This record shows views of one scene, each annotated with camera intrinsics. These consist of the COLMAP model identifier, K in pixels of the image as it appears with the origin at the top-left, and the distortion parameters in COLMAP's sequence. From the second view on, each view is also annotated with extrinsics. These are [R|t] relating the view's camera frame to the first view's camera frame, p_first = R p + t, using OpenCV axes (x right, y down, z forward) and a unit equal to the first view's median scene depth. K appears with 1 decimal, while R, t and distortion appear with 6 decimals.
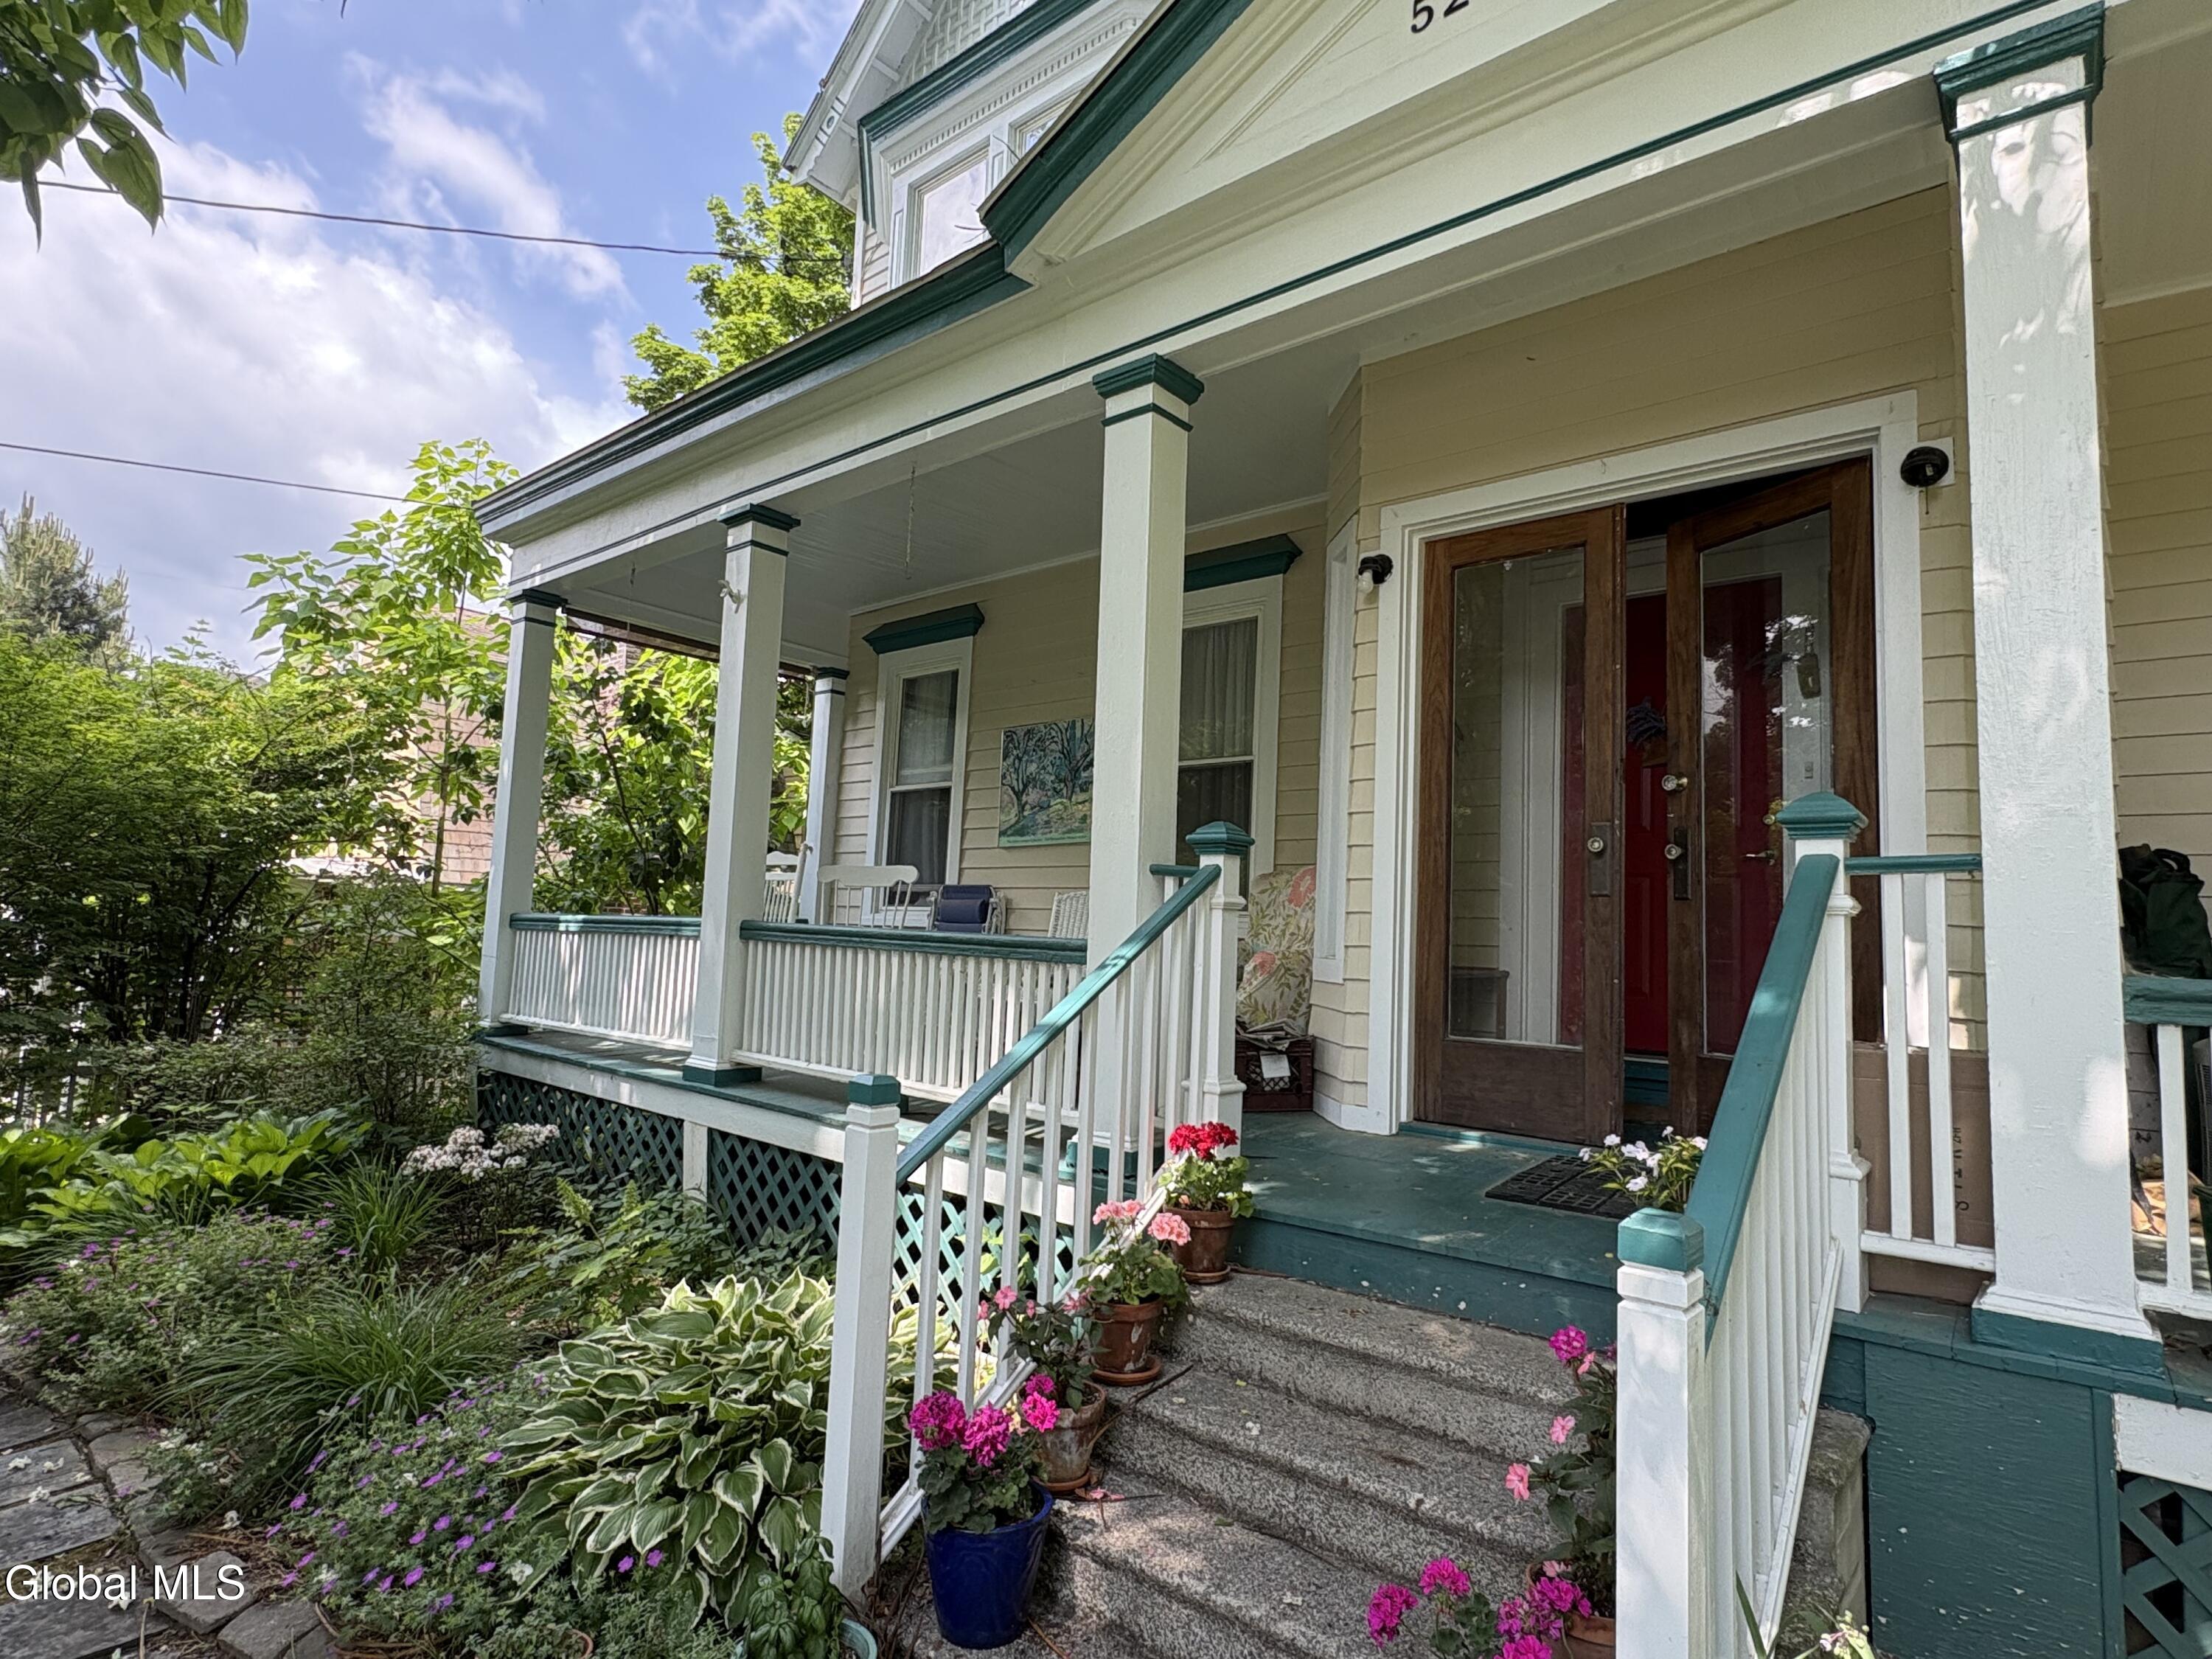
lens RADIAL K [[1183.3, 0, 1115.6], [0, 1183.3, 825.8], [0, 0, 1]] dist [0.001160, -0.000107]
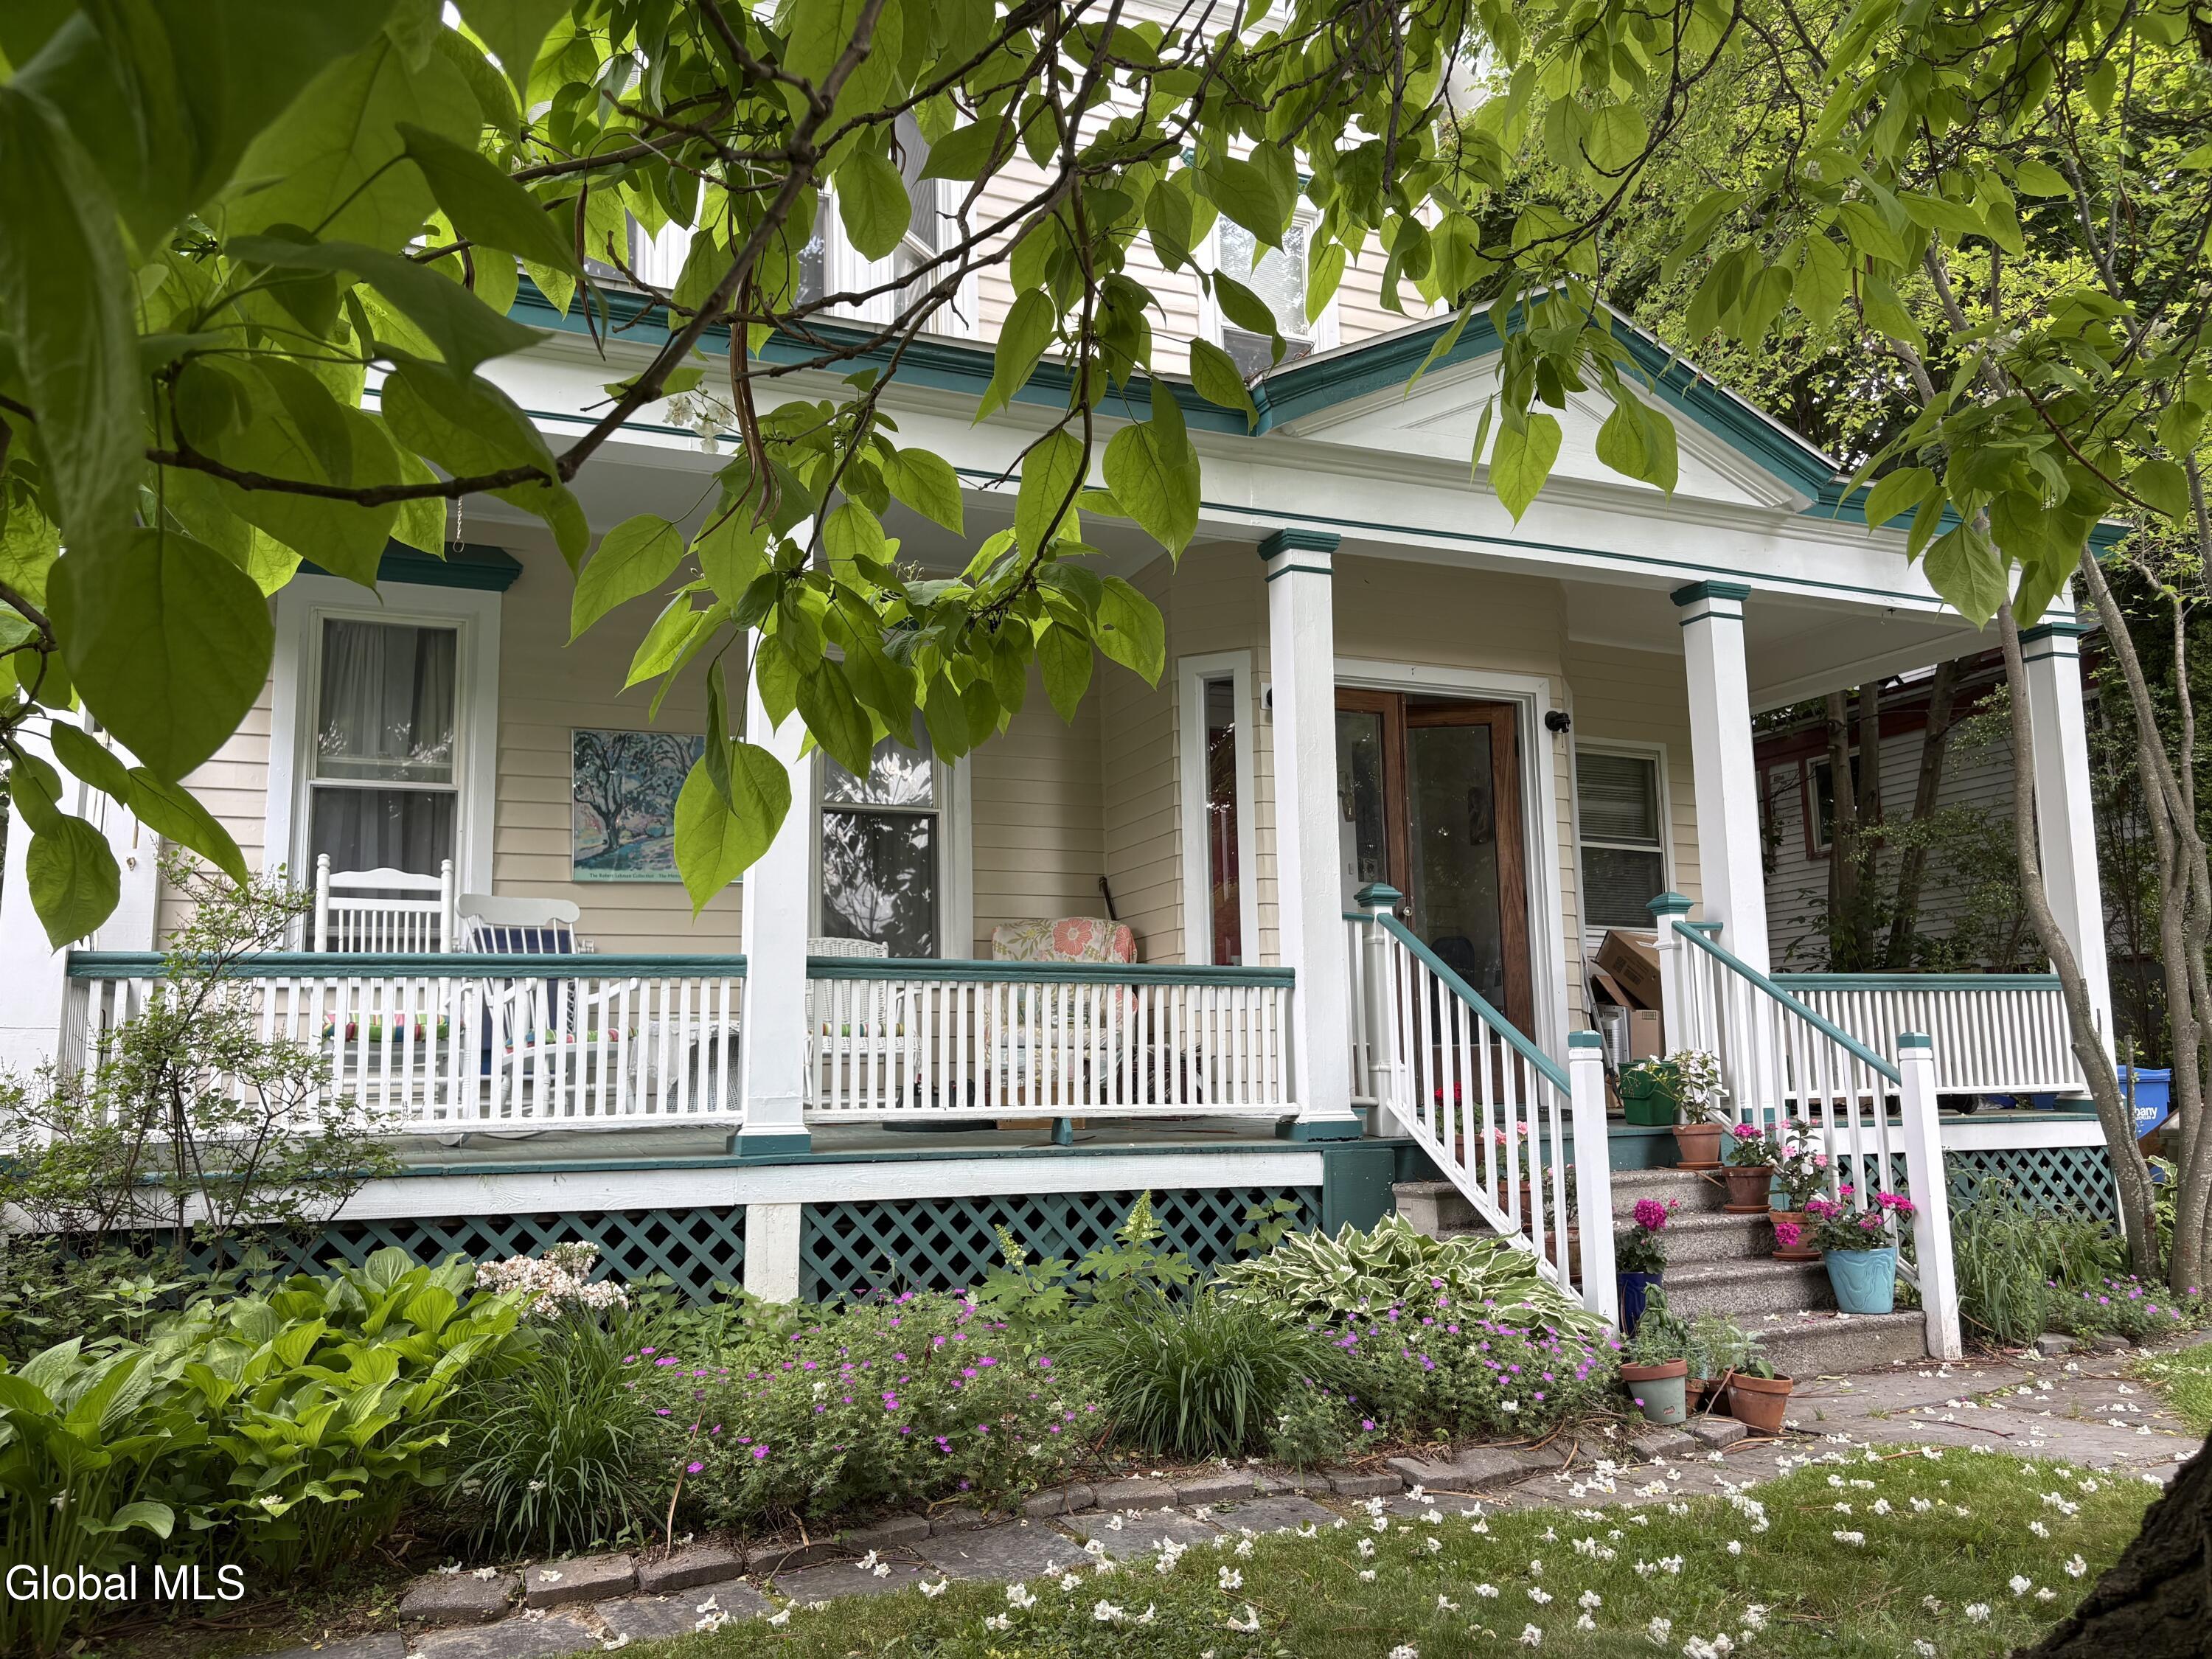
lens RADIAL K [[1694.9, 0, 1118.1], [0, 1694.9, 826.2], [0, 0, 1]] dist [0.049534, -0.002795]
pose [[0.431017, 0.090343, 0.897810, -1.346478], [-0.048648, 0.995855, -0.076854, 0.072163], [-0.901032, -0.010551, 0.433625, 0.283157]]
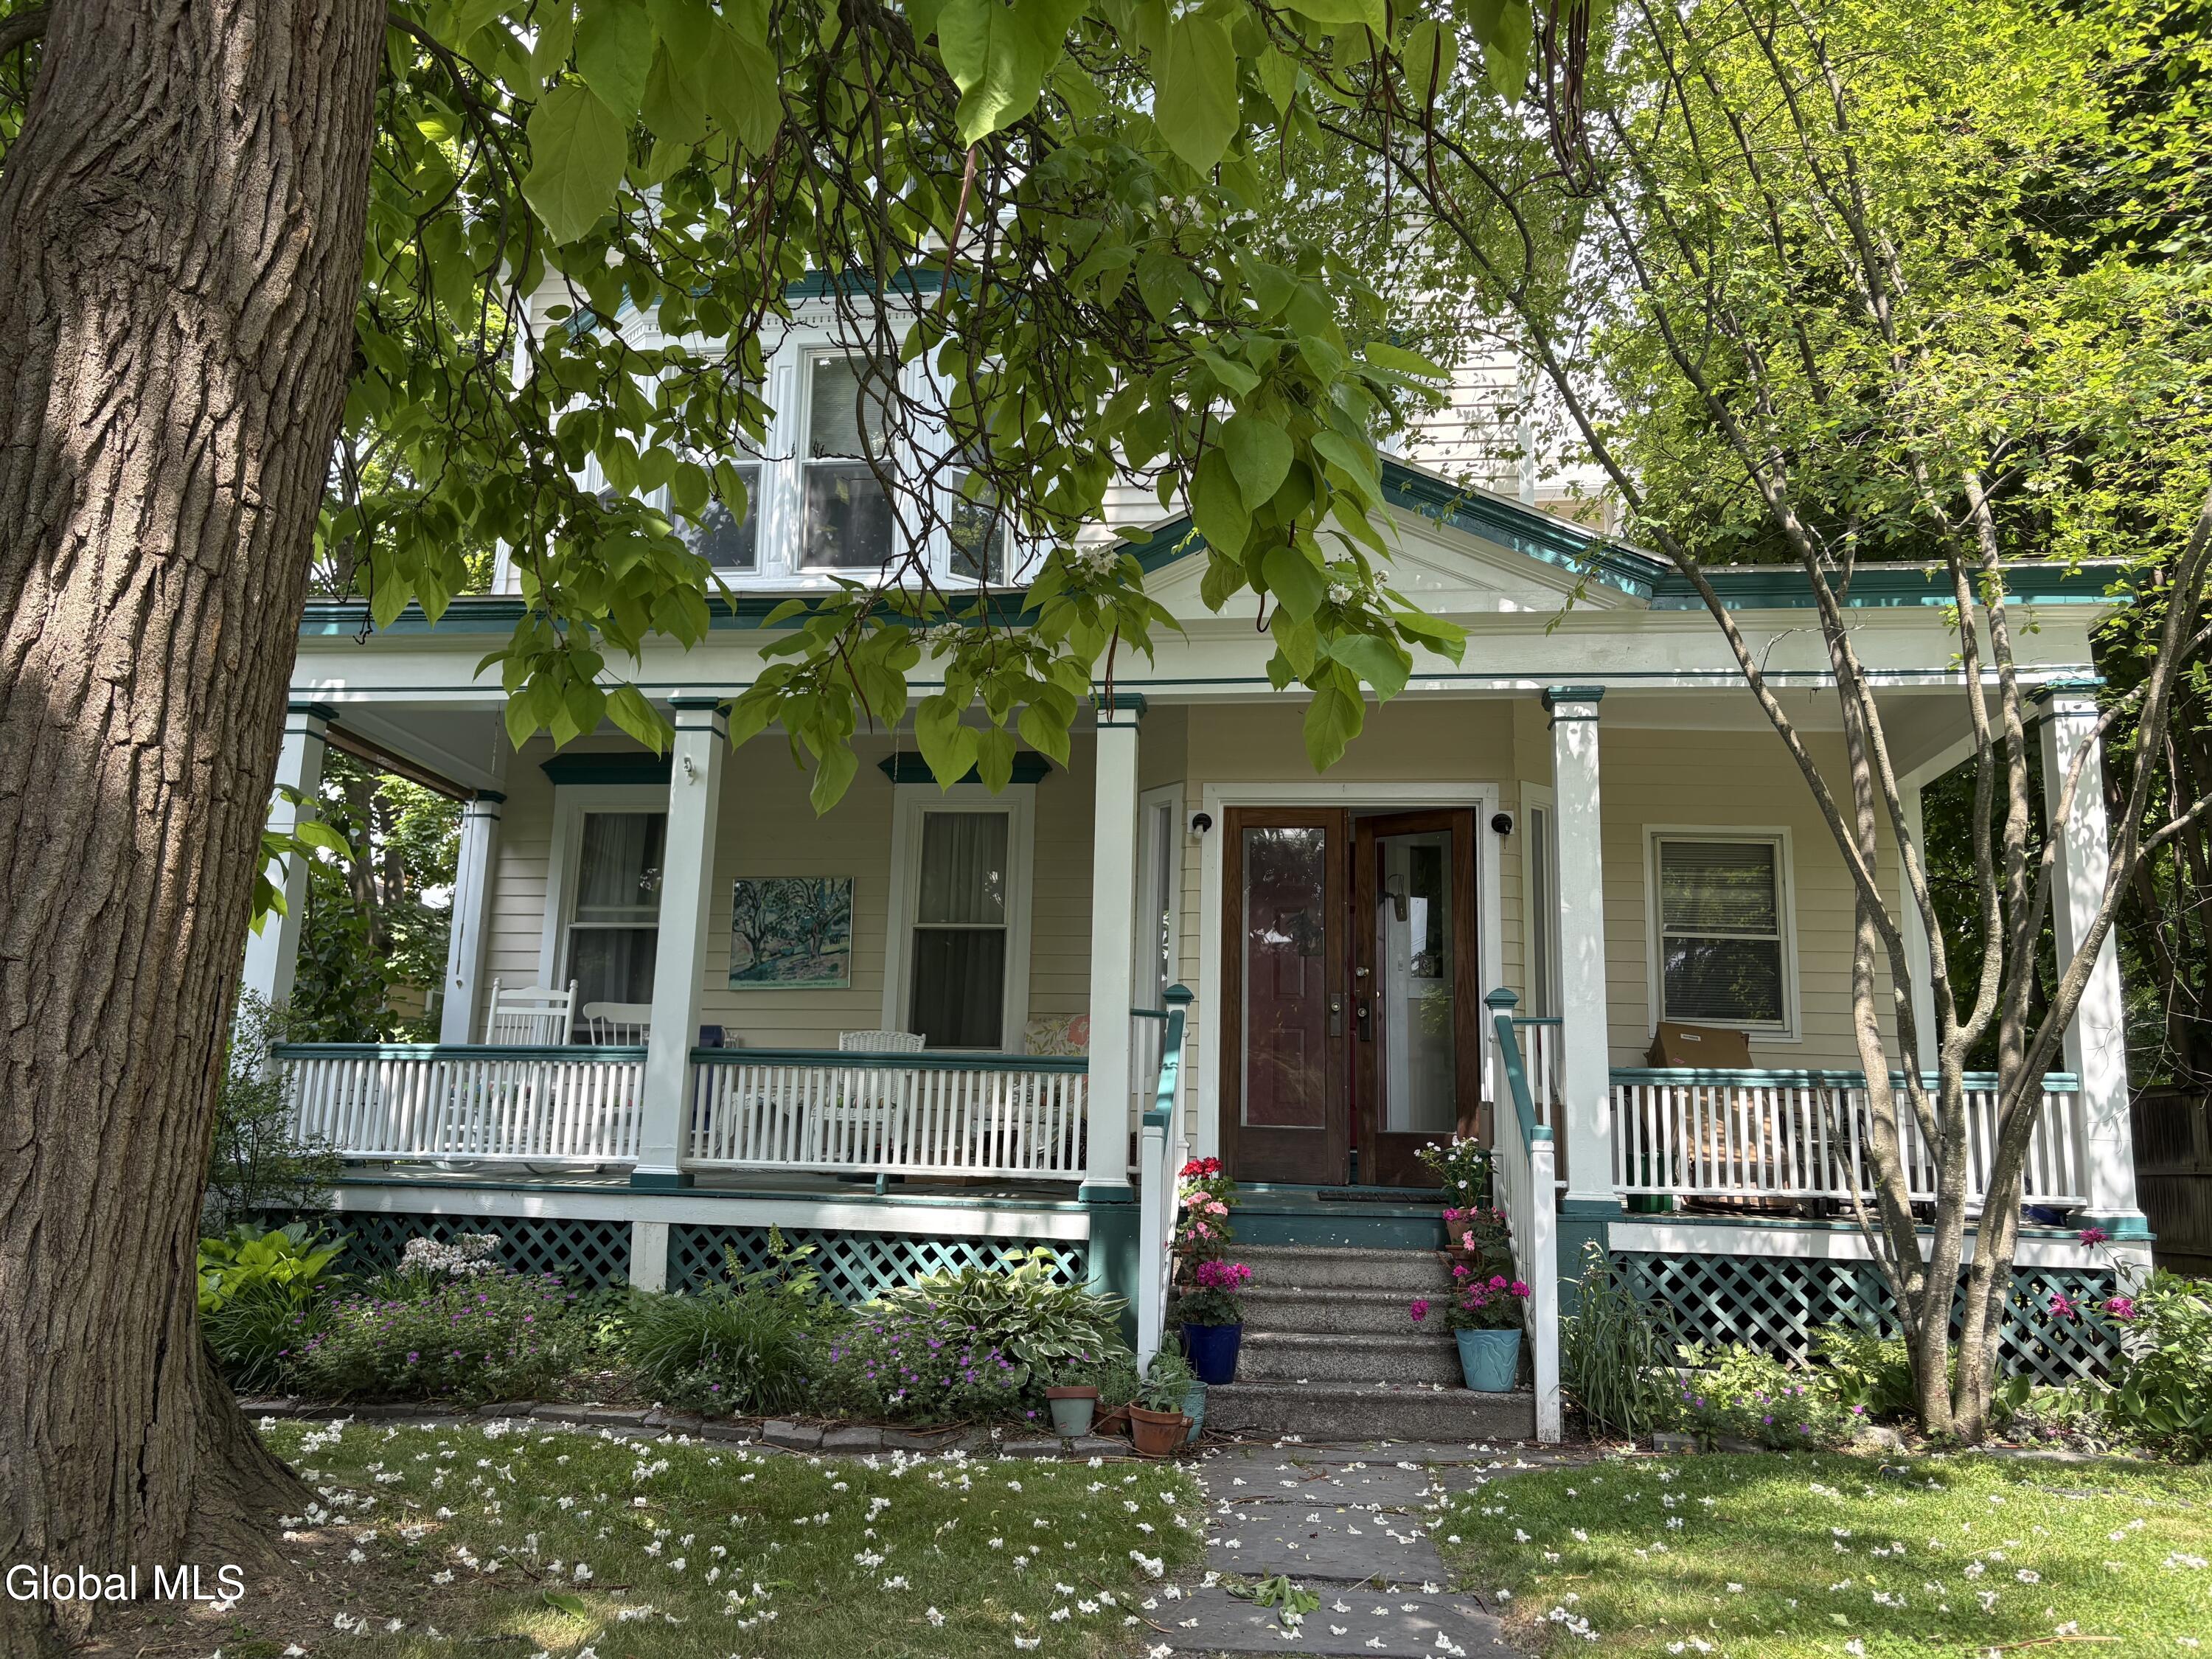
lens RADIAL K [[1694.9, 0, 1109.3], [0, 1694.9, 830.0], [0, 0, 1]] dist [0.049534, -0.002795]
pose [[0.838712, 0.087753, 0.537459, -0.924117], [-0.044836, 0.994708, -0.092442, 0.002407], [-0.542727, 0.053434, 0.838208, -0.683059]]
